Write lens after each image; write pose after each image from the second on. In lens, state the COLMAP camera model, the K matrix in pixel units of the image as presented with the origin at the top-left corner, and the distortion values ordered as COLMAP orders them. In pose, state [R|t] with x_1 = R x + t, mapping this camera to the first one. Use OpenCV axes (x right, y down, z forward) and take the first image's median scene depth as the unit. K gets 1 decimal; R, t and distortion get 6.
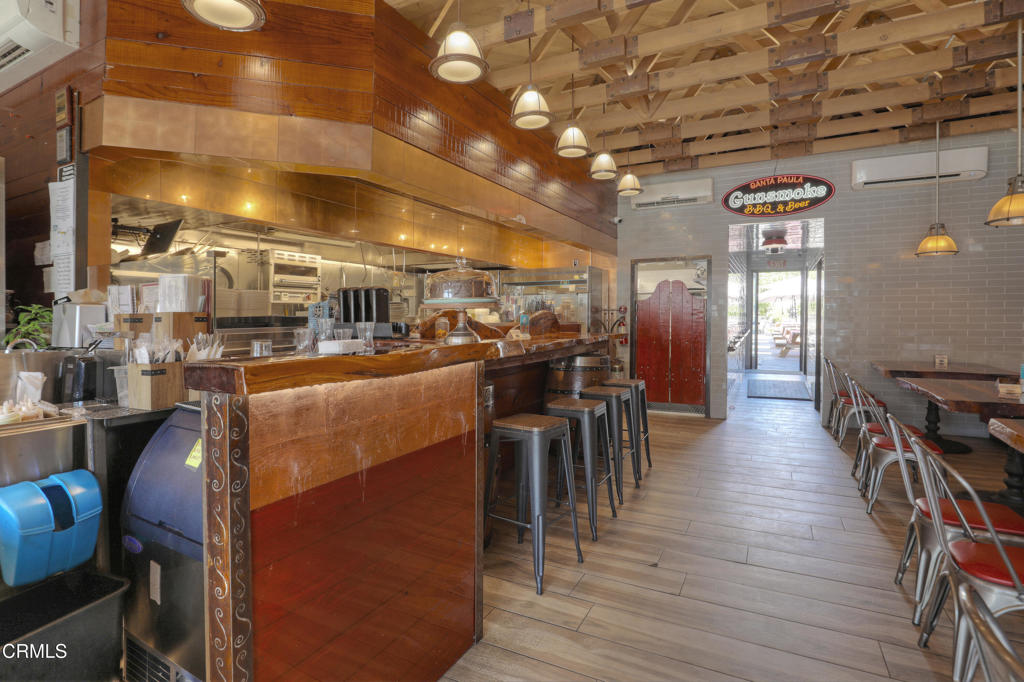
lens RADIAL K [[491.8, 0, 519.4], [0, 491.8, 331.6], [0, 0, 1]] dist [-0.021437, -0.001205]
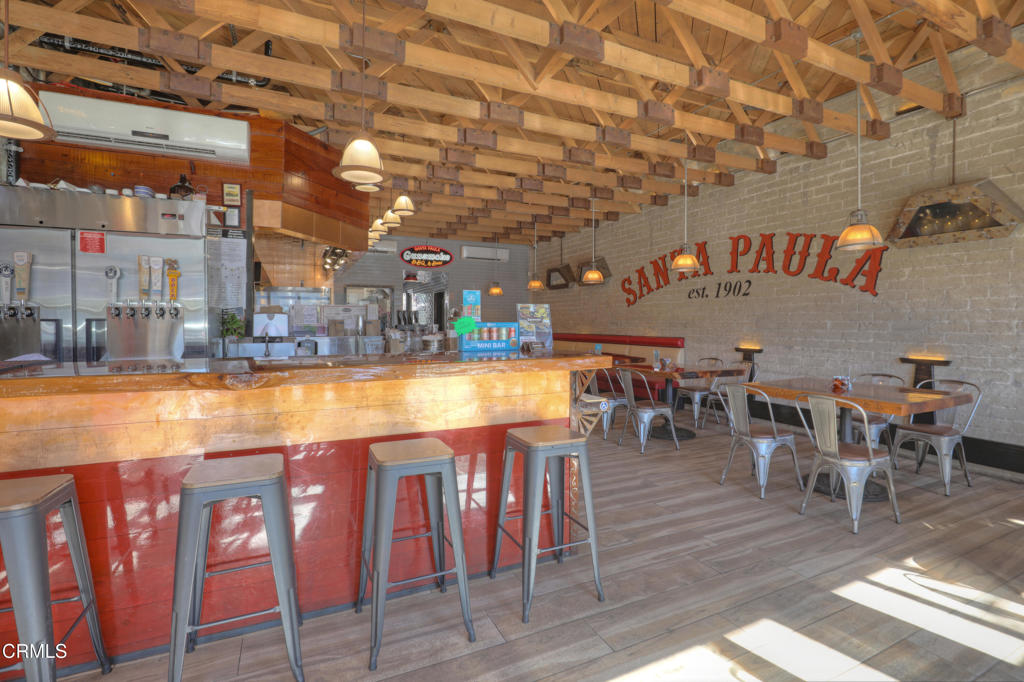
lens RADIAL K [[470.6, 0, 502.2], [0, 470.6, 325.5], [0, 0, 1]] dist [-0.040724, 0.007977]
pose [[0.617739, 0.002632, 0.786378, -0.663808], [0.015838, 0.999750, -0.015788, 0.013691], [-0.786223, 0.022208, 0.617543, -0.299100]]
